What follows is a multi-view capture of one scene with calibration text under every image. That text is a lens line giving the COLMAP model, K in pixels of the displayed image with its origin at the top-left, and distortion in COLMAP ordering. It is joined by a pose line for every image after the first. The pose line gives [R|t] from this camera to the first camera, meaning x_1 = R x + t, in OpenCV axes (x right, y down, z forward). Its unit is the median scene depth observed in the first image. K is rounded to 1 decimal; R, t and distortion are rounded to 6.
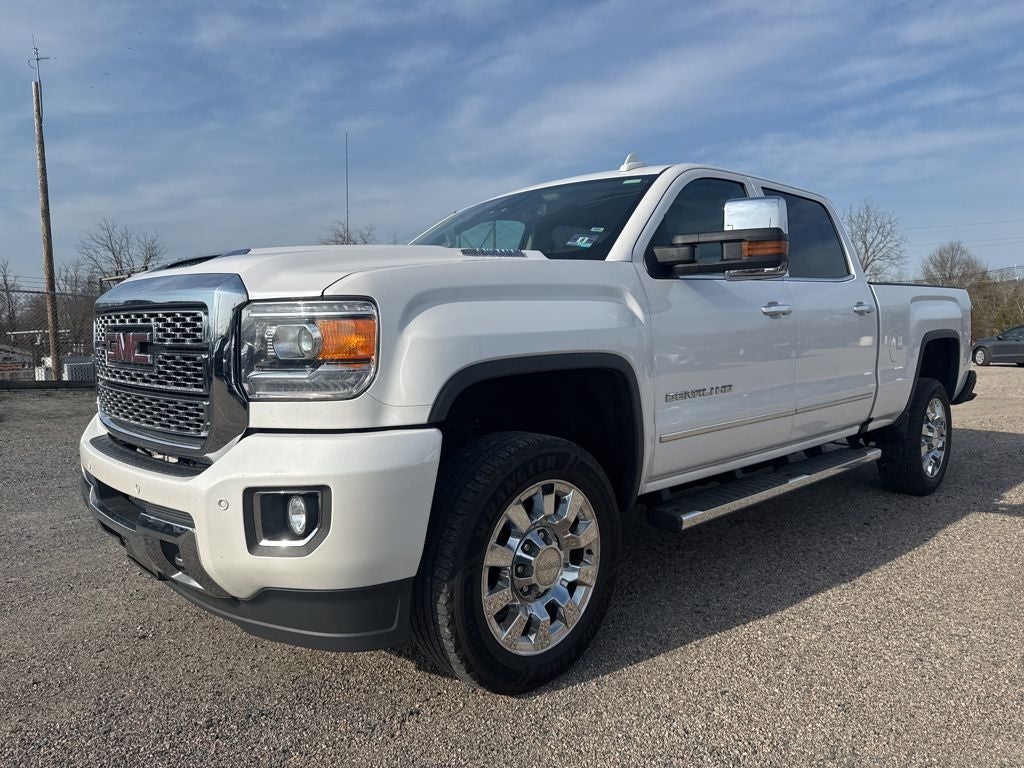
lens RADIAL K [[729.5, 0, 503.2], [0, 729.5, 384.0], [0, 0, 1]] dist [0.065784, -0.091732]
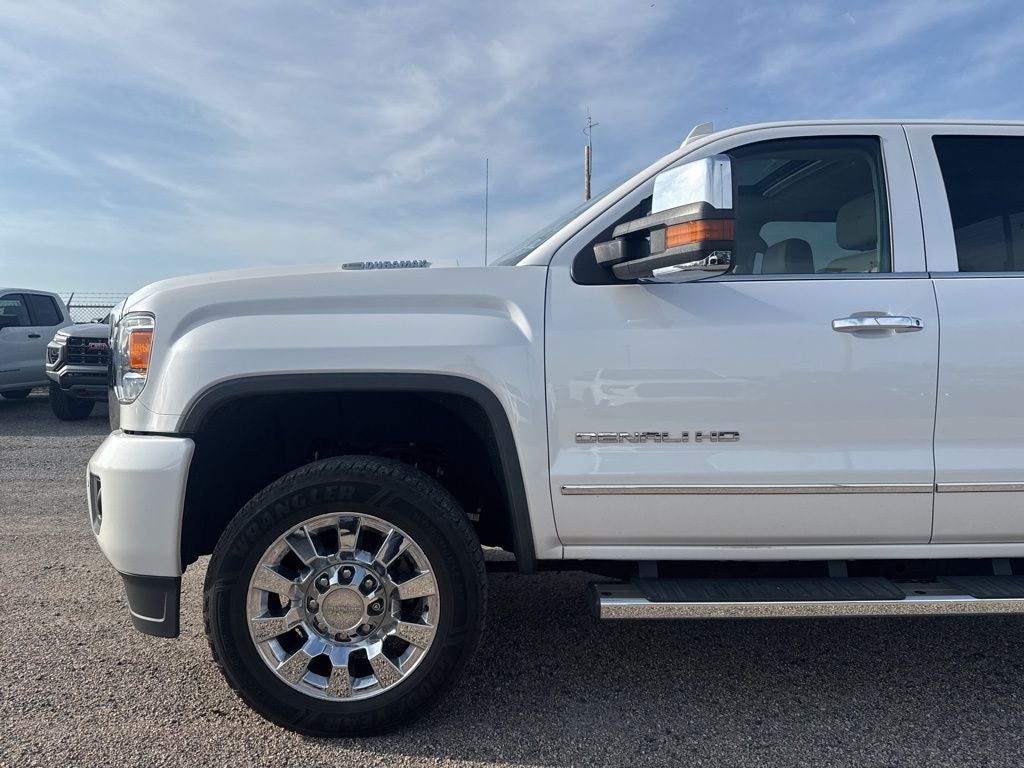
lens RADIAL K [[731.3, 0, 509.8], [0, 731.3, 379.4], [0, 0, 1]] dist [0.060350, -0.091326]
pose [[0.751326, 0.036805, -0.658904, 0.558942], [-0.064207, 0.997784, -0.017480, -0.020270], [0.656800, 0.055439, 0.752024, 0.306582]]
